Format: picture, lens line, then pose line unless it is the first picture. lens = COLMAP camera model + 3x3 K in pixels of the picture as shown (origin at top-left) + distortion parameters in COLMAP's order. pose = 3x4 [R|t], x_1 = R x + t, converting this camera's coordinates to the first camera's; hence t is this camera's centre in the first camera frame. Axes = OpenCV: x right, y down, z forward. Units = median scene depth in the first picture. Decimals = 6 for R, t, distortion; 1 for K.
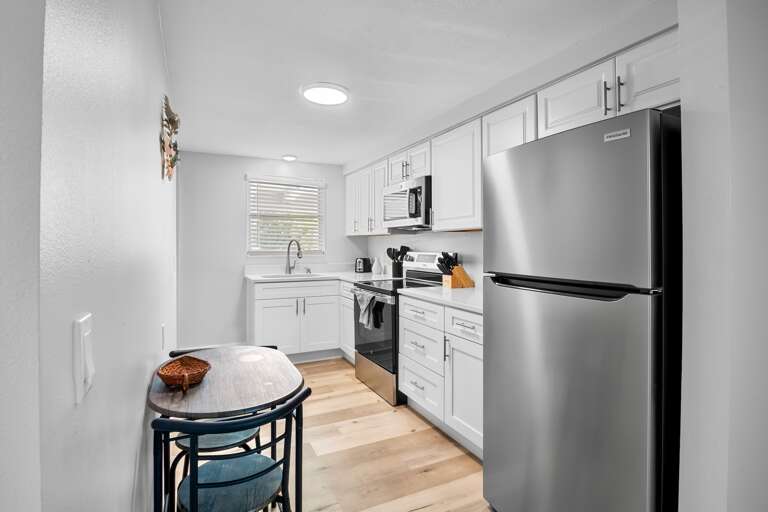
lens RADIAL K [[389.8, 0, 383.6], [0, 389.8, 239.3], [0, 0, 1]] dist [-0.003739, -0.000413]
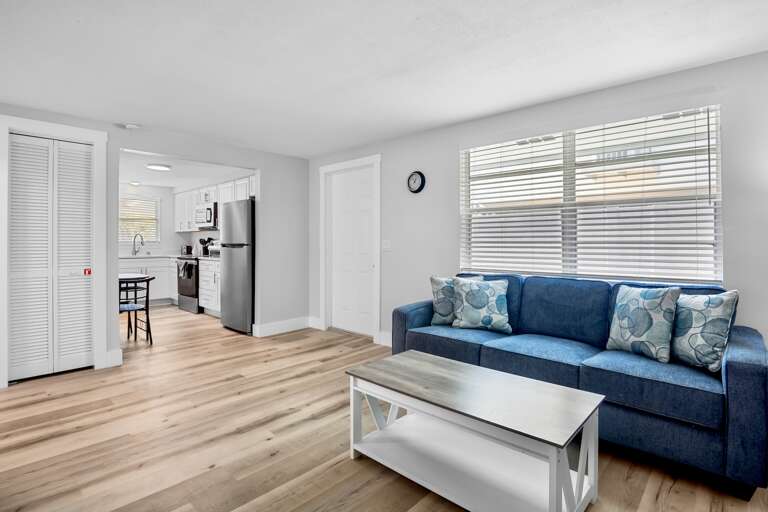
lens RADIAL K [[389.8, 0, 383.6], [0, 389.8, 239.3], [0, 0, 1]] dist [-0.003739, -0.000413]
pose [[0.935135, -0.000424, 0.354292, 0.178048], [-0.000636, 0.999996, 0.002877, 0.020774], [-0.354292, -0.002916, 0.935130, -1.029952]]
